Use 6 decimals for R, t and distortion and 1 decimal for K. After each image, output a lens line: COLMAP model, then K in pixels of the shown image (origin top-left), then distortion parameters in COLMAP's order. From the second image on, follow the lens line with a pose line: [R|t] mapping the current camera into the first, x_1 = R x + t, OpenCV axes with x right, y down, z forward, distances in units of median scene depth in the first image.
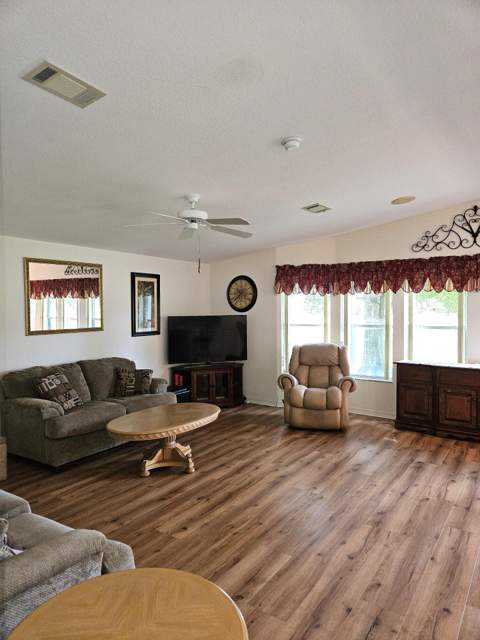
lens RADIAL K [[424.9, 0, 246.0], [0, 424.9, 318.4], [0, 0, 1]] dist [0.071516, -0.058582]
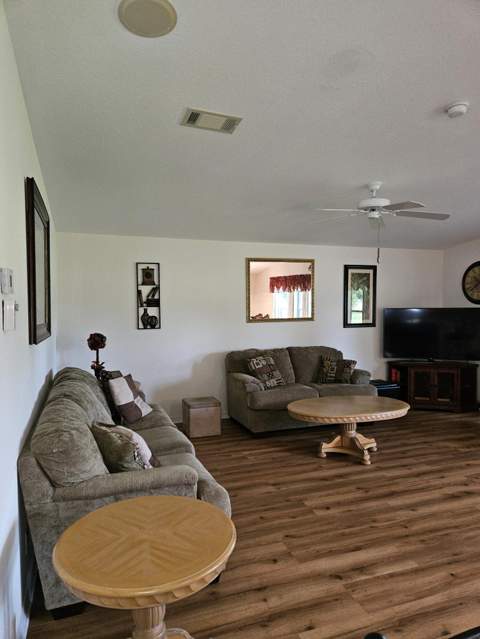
lens RADIAL K [[434.4, 0, 242.0], [0, 434.4, 317.6], [0, 0, 1]] dist [0.064455, -0.058811]
pose [[0.809116, 0.021695, -0.587248, 0.209671], [-0.014030, 0.999747, 0.017603, 0.004956], [0.587481, -0.006004, 0.809216, 0.008863]]
